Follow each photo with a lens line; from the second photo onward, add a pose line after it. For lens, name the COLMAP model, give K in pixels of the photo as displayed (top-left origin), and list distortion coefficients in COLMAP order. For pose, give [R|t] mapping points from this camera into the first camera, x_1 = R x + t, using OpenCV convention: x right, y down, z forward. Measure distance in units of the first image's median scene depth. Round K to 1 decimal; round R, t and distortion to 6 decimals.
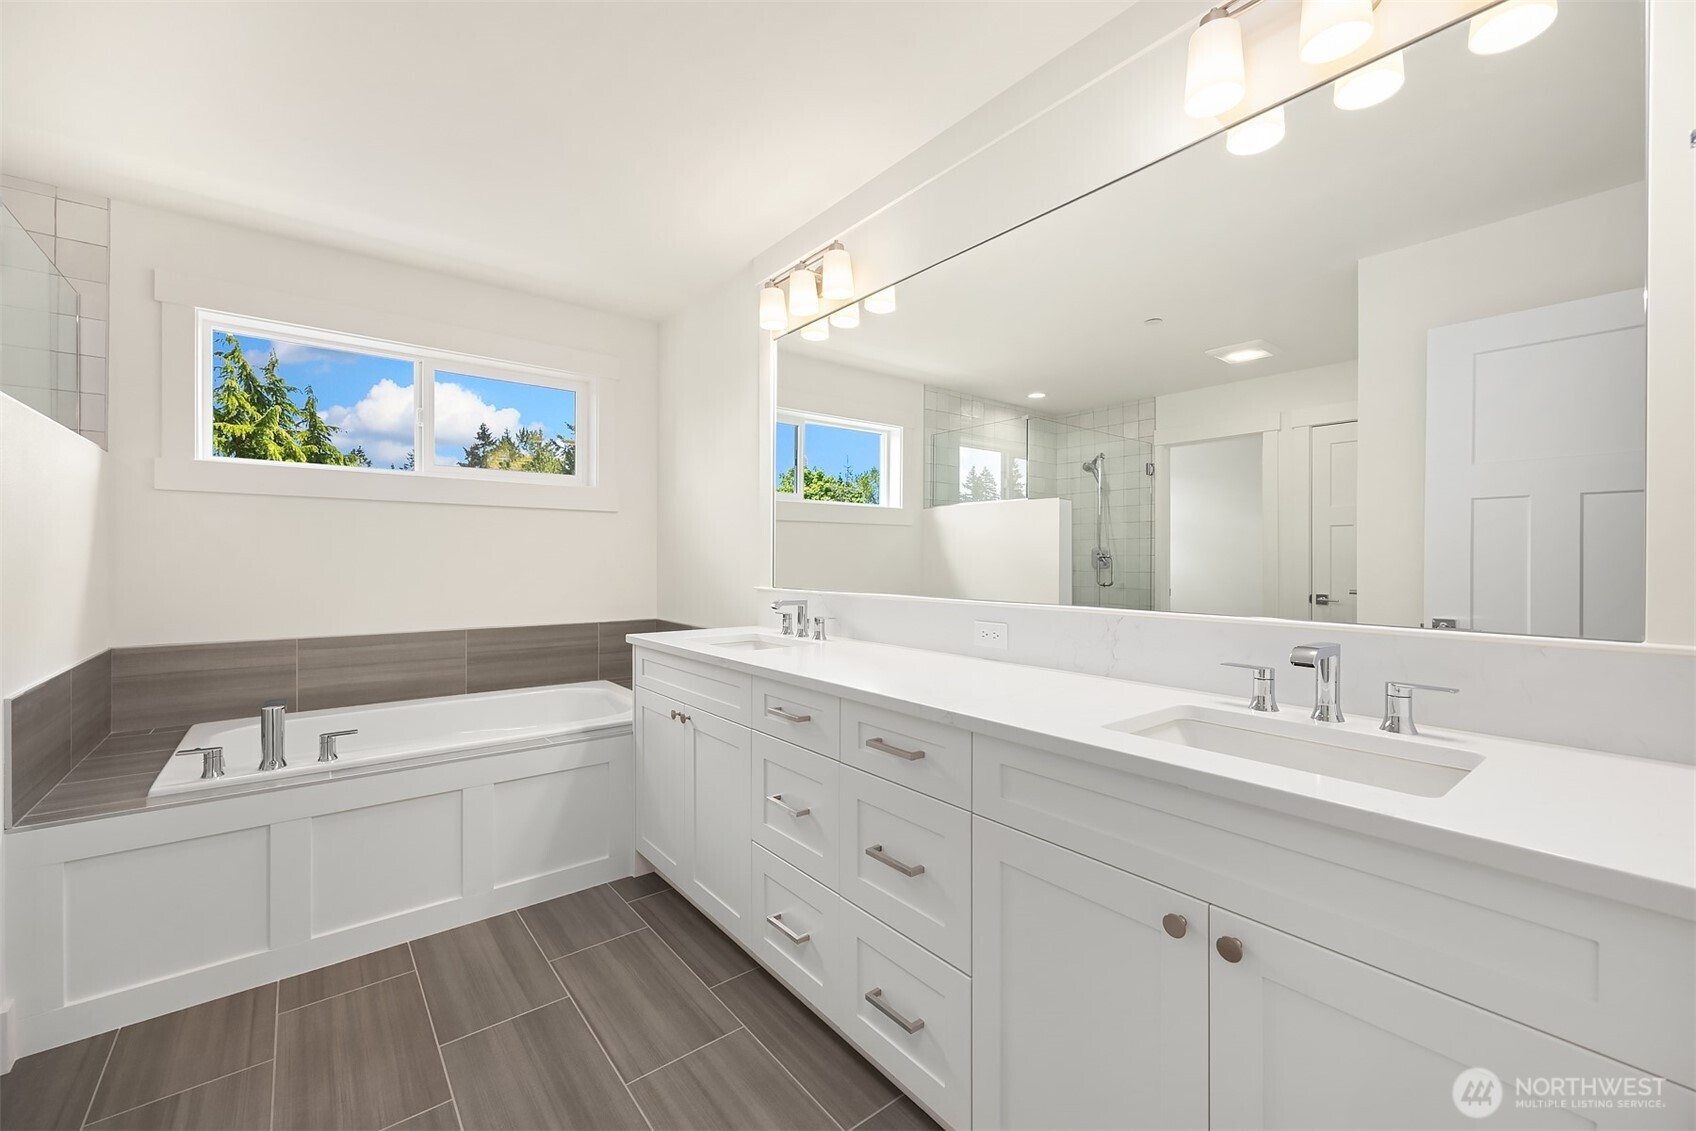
lens RADIAL K [[682.4, 0, 850.4], [0, 682.4, 562.6], [0, 0, 1]] dist [0.005165, -0.000151]
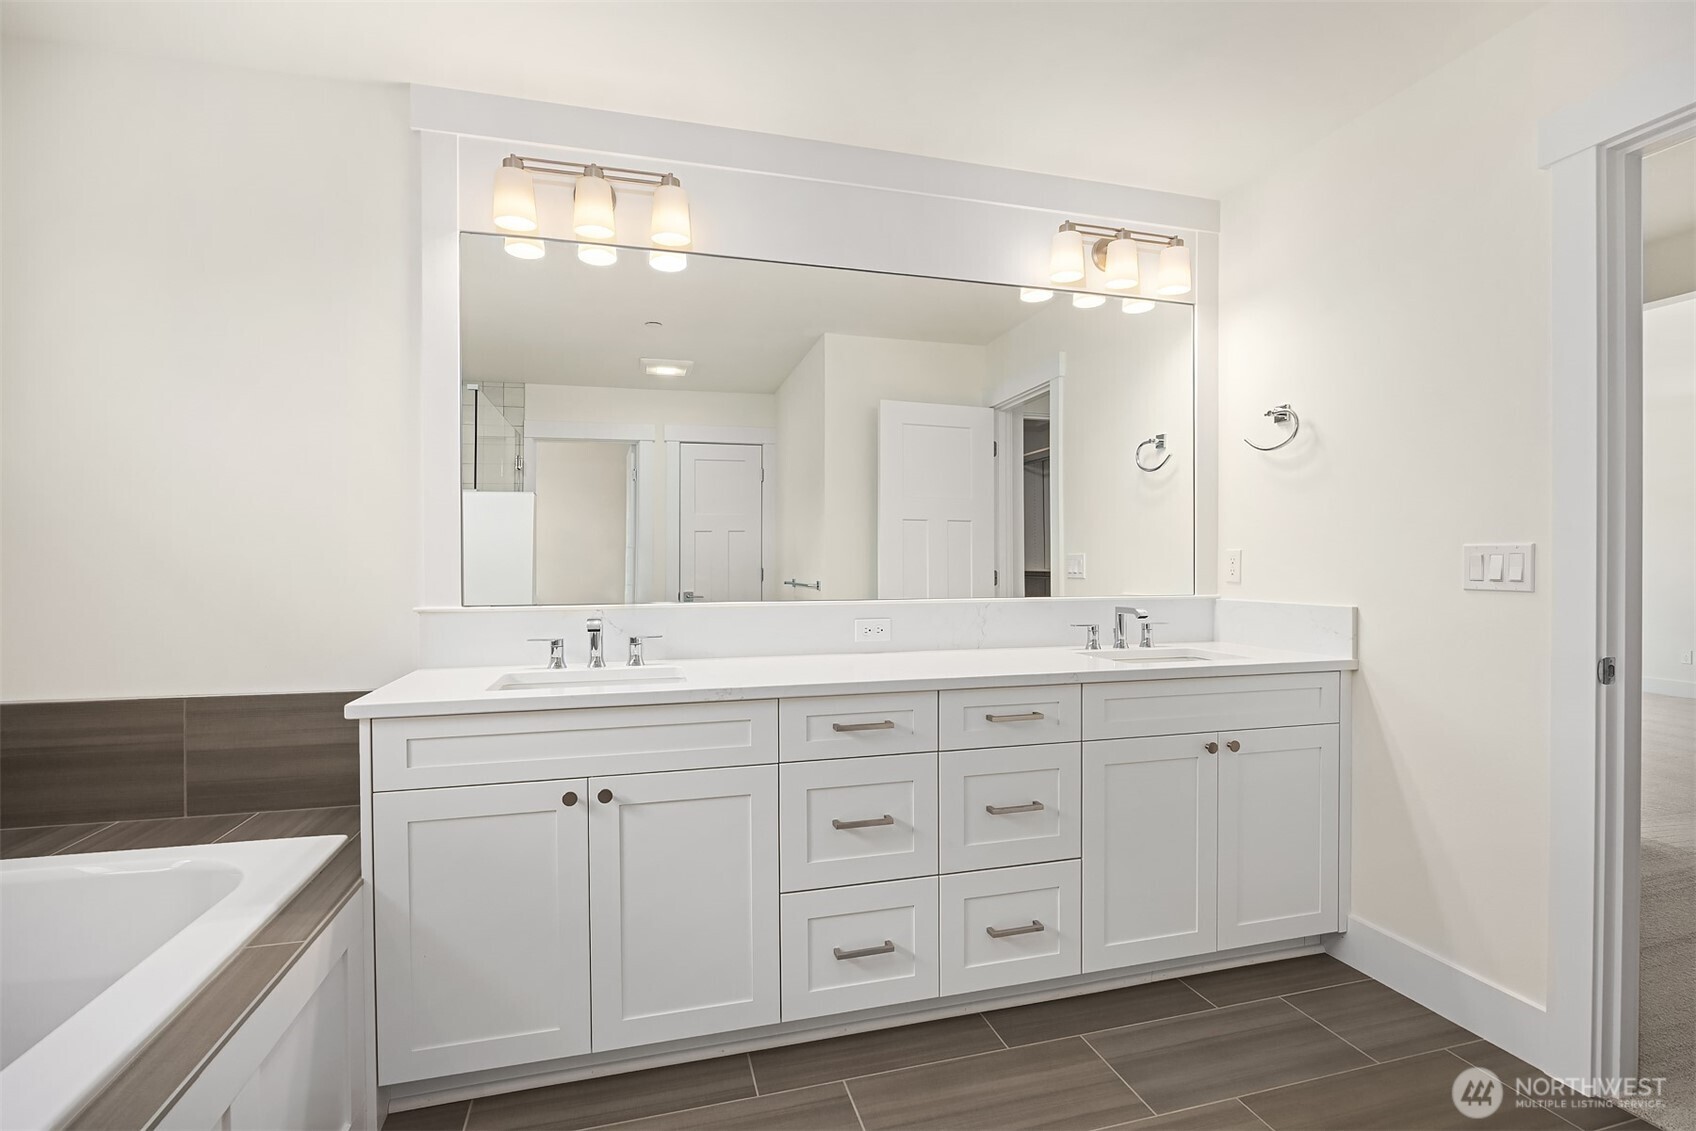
lens RADIAL K [[808.0, 0, 852.0], [0, 808.0, 570.8], [0, 0, 1]] dist [-0.012402, 0.001672]
pose [[0.393011, -0.015426, 0.919404, -0.746801], [0.010439, 0.999870, 0.012314, -0.005294], [-0.919474, 0.004759, 0.393121, 0.380375]]
